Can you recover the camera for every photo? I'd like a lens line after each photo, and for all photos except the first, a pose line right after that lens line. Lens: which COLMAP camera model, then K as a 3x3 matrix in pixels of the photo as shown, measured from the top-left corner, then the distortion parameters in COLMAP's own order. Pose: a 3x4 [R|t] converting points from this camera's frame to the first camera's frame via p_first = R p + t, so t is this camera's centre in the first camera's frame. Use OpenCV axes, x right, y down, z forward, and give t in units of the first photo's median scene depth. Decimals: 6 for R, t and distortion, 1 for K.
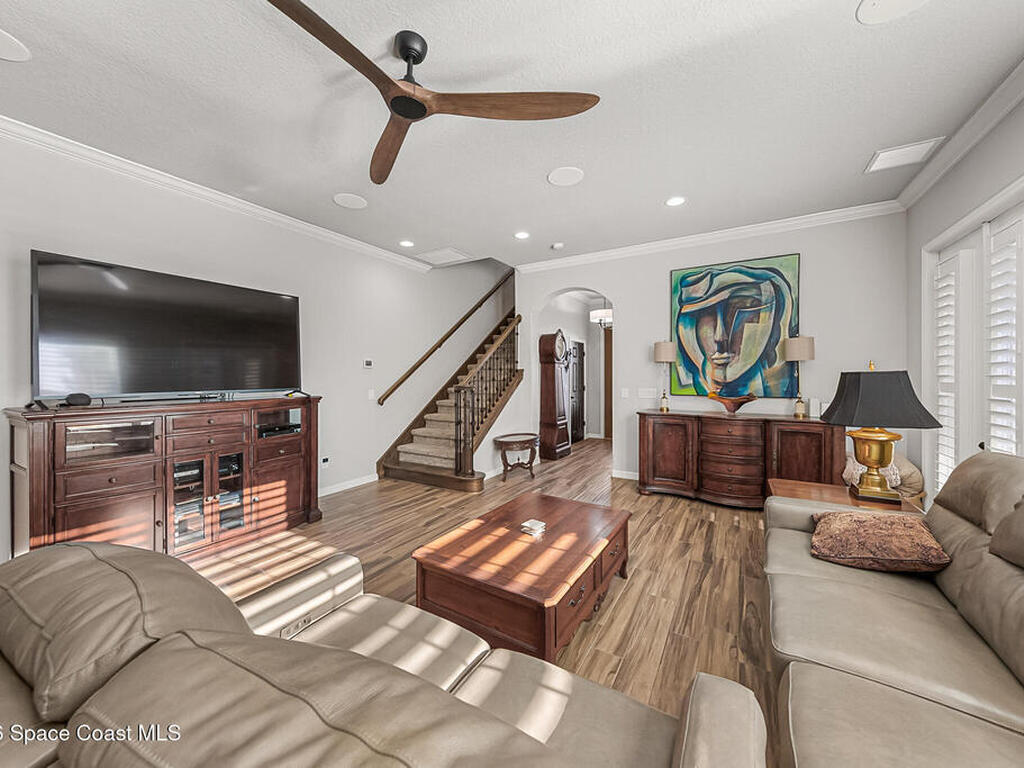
lens RADIAL K [[382.8, 0, 511.0], [0, 382.8, 377.1], [0, 0, 1]] dist [-0.000535, -0.000053]
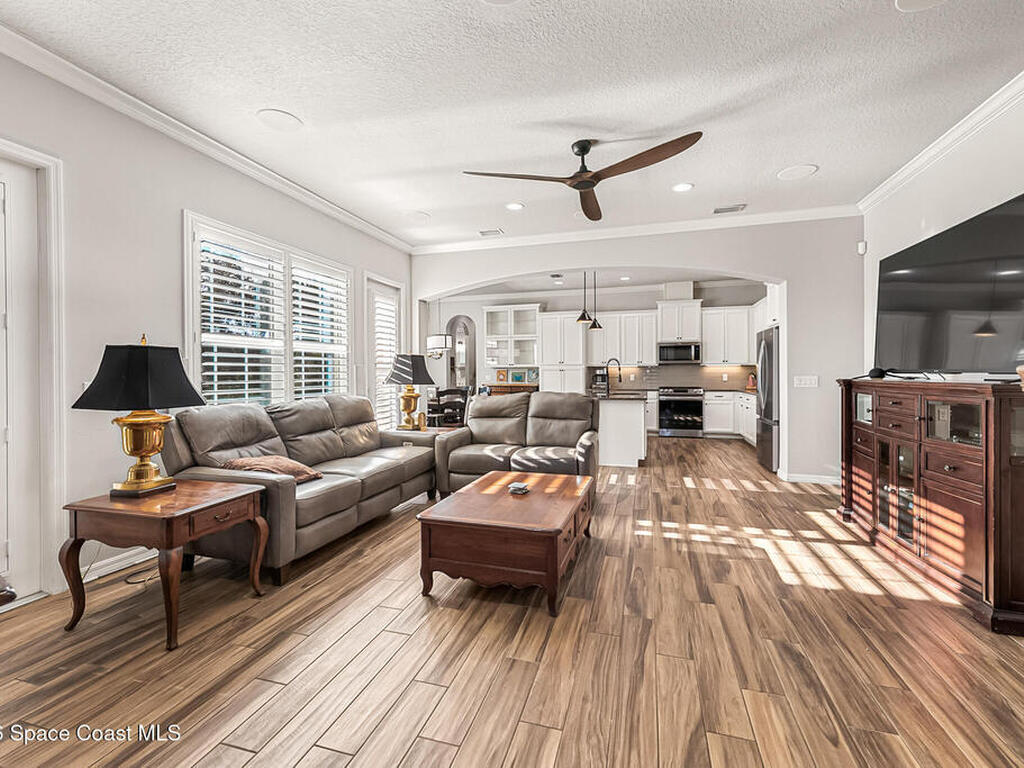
lens RADIAL K [[466.0, 0, 513.6], [0, 466.0, 375.8], [0, 0, 1]] dist [0.003608, 0.000476]
pose [[-0.967372, 0.006922, -0.253265, 0.343708], [0.005003, 0.999954, 0.008221, 0.042099], [0.253310, 0.006686, -0.967362, 1.919529]]
